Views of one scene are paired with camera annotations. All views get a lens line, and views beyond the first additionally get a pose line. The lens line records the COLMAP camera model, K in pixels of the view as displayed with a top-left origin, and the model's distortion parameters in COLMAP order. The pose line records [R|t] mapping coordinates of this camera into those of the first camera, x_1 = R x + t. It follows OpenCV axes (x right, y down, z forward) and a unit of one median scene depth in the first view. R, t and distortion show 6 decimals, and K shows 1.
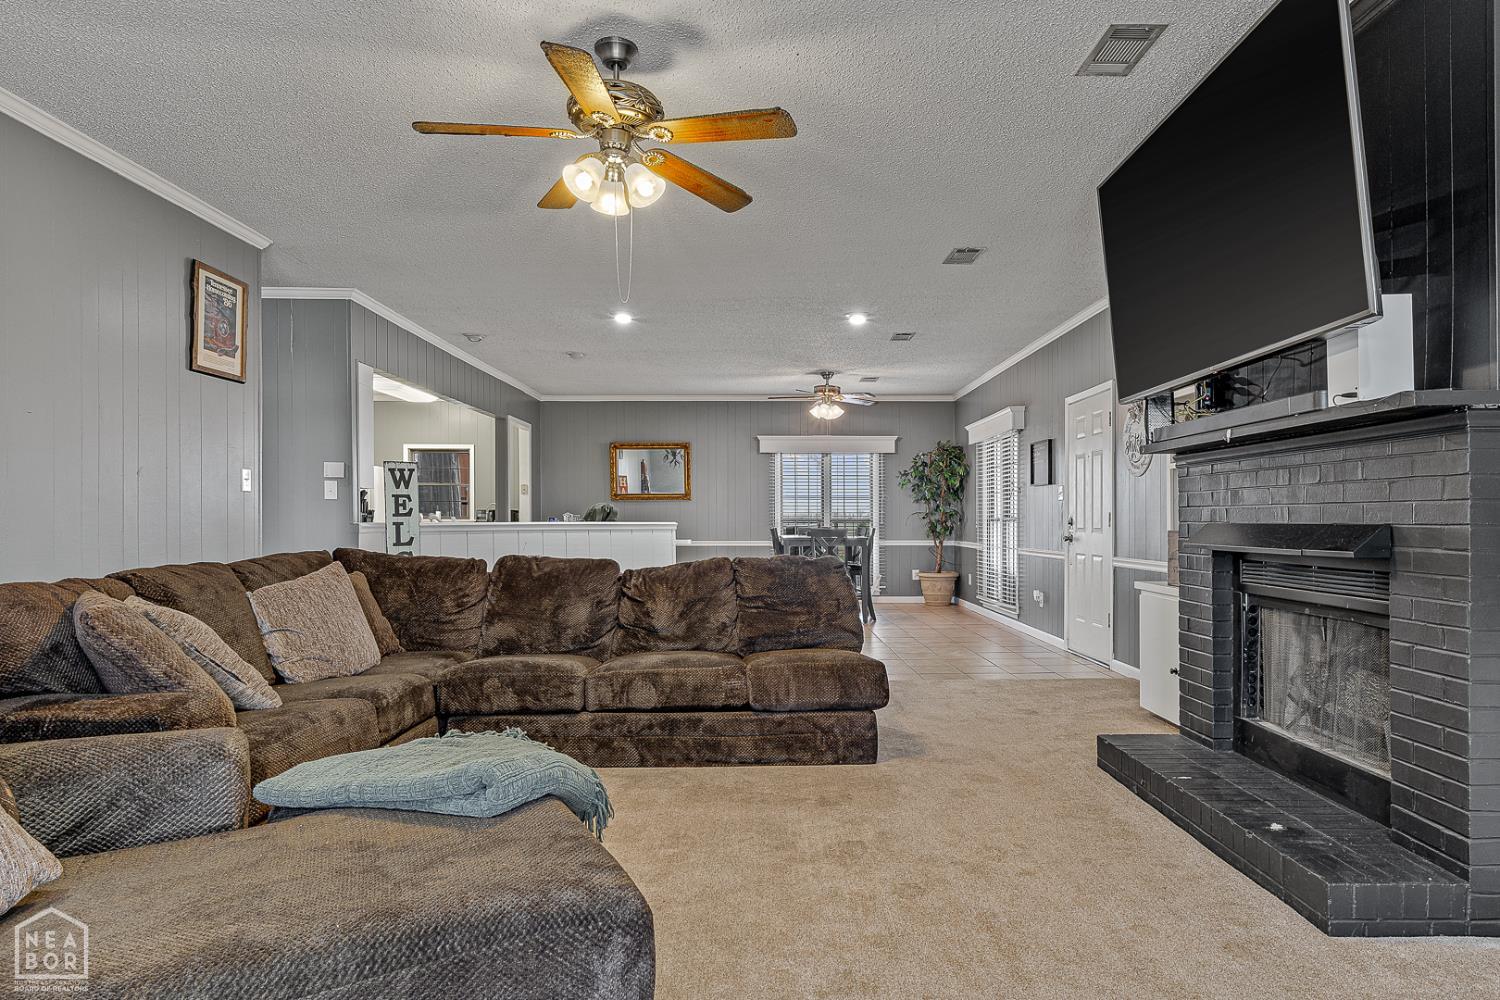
lens RADIAL K [[900.9, 0, 746.3], [0, 900.9, 508.7], [0, 0, 1]] dist [-0.003482, -0.002290]
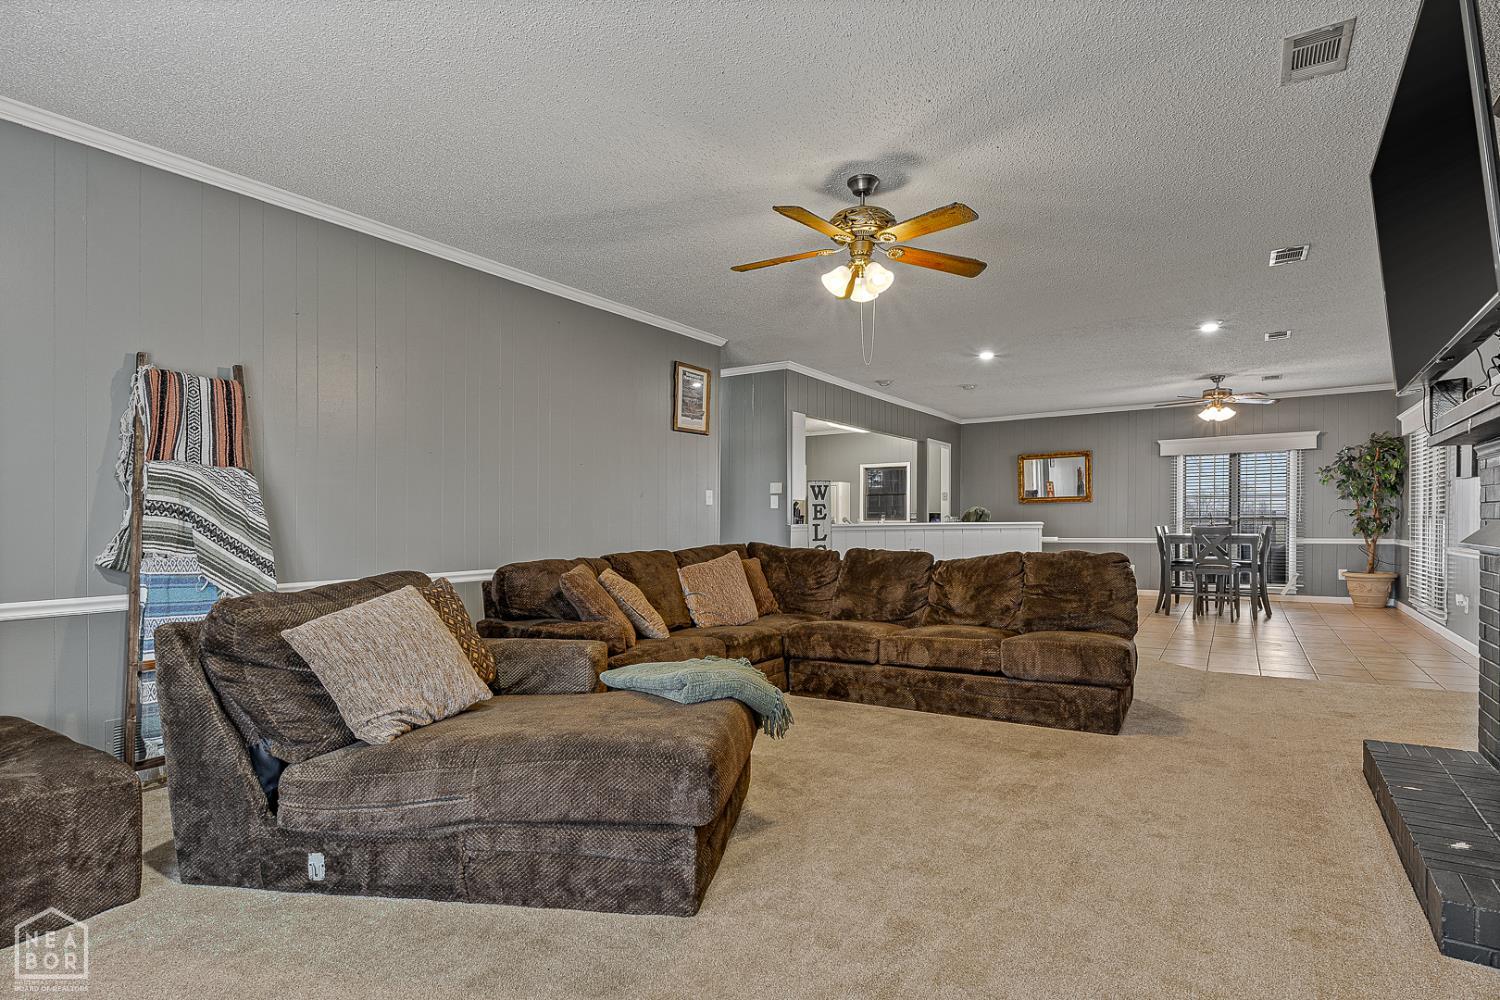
lens RADIAL K [[756.7, 0, 751.8], [0, 756.7, 499.7], [0, 0, 1]] dist [-0.005046, -0.000763]
pose [[0.827674, -0.024728, -0.560664, 0.305882], [0.016749, 0.999672, -0.019365, -0.002632], [0.560959, 0.006638, 0.827817, -0.046472]]
